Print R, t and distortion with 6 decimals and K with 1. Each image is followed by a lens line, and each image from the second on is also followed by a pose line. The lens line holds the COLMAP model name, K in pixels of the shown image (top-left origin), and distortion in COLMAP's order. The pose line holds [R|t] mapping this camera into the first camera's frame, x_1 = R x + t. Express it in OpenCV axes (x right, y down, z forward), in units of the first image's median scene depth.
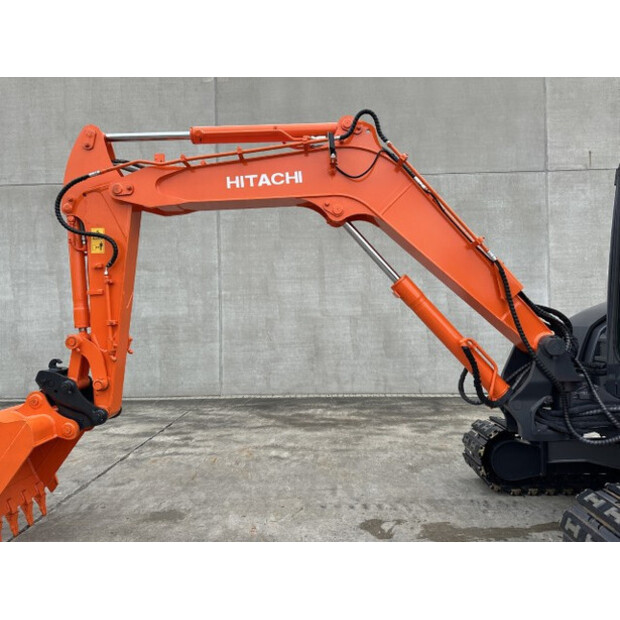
lens RADIAL K [[430.5, 0, 313.9], [0, 430.5, 311.6], [0, 0, 1]] dist [0.078238, -0.099850]
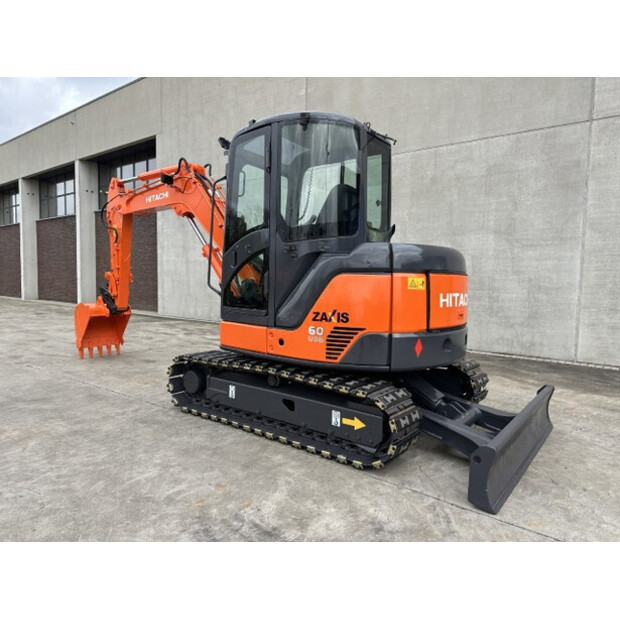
lens RADIAL K [[429.8, 0, 310.4], [0, 429.8, 312.5], [0, 0, 1]] dist [0.064175, -0.075724]
pose [[0.811199, 0.075994, -0.579811, 1.264526], [-0.028250, 0.995455, 0.090948, 0.019827], [0.584087, -0.057397, 0.809659, -0.194039]]
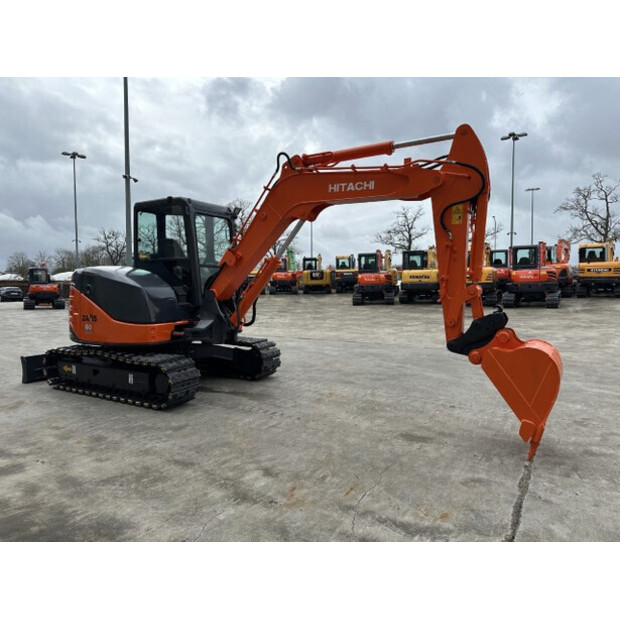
lens RADIAL K [[429.8, 0, 310.4], [0, 429.8, 312.5], [0, 0, 1]] dist [0.064175, -0.075724]
pose [[-0.868470, -0.011193, 0.495615, -0.579720], [0.015259, 0.998668, 0.049293, 0.048142], [-0.495506, 0.050372, -0.867143, 1.848001]]
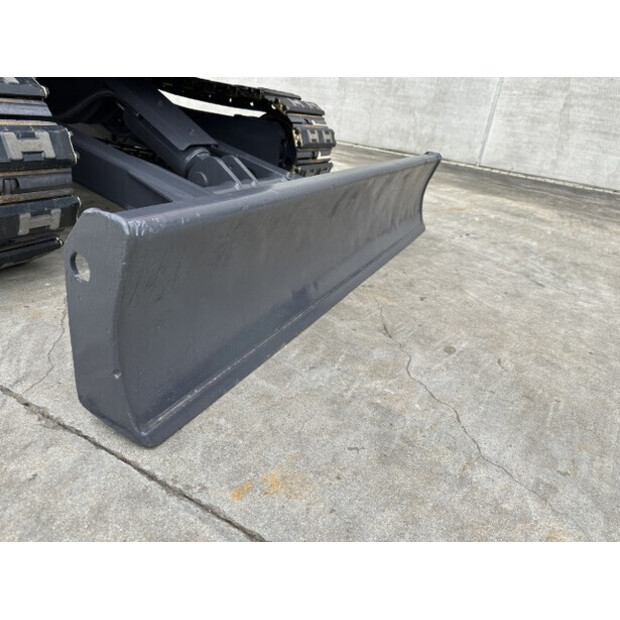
lens RADIAL K [[446.7, 0, 310.0], [0, 446.7, 310.0], [0, 0, 1]] dist [0.001416, -0.001476]
pose [[0.897382, 0.299043, -0.324466, 1.242667], [-0.135198, 0.886301, 0.442937, 0.219092], [0.420032, -0.353616, 0.835780, 0.356265]]
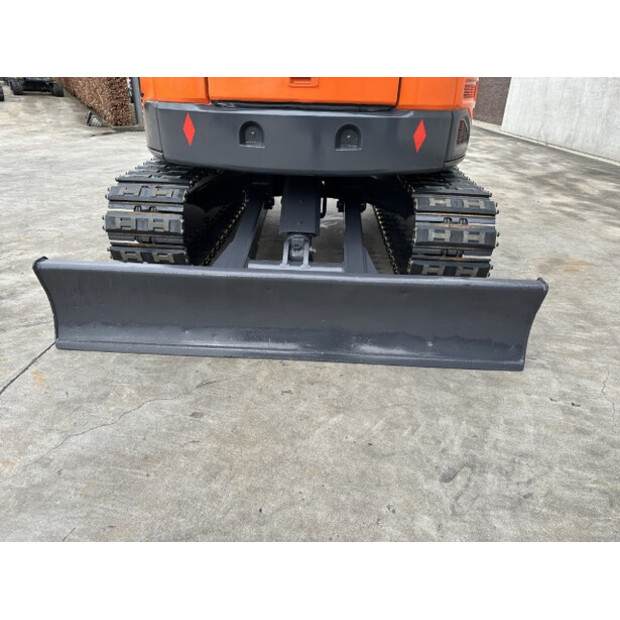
lens RADIAL K [[429.8, 0, 310.4], [0, 429.8, 312.5], [0, 0, 1]] dist [0.064175, -0.075724]
pose [[-0.016626, 0.473827, -0.880461, 1.538891], [-0.015162, 0.880362, 0.474060, 0.098655], [0.999747, 0.021232, -0.007453, 0.753479]]
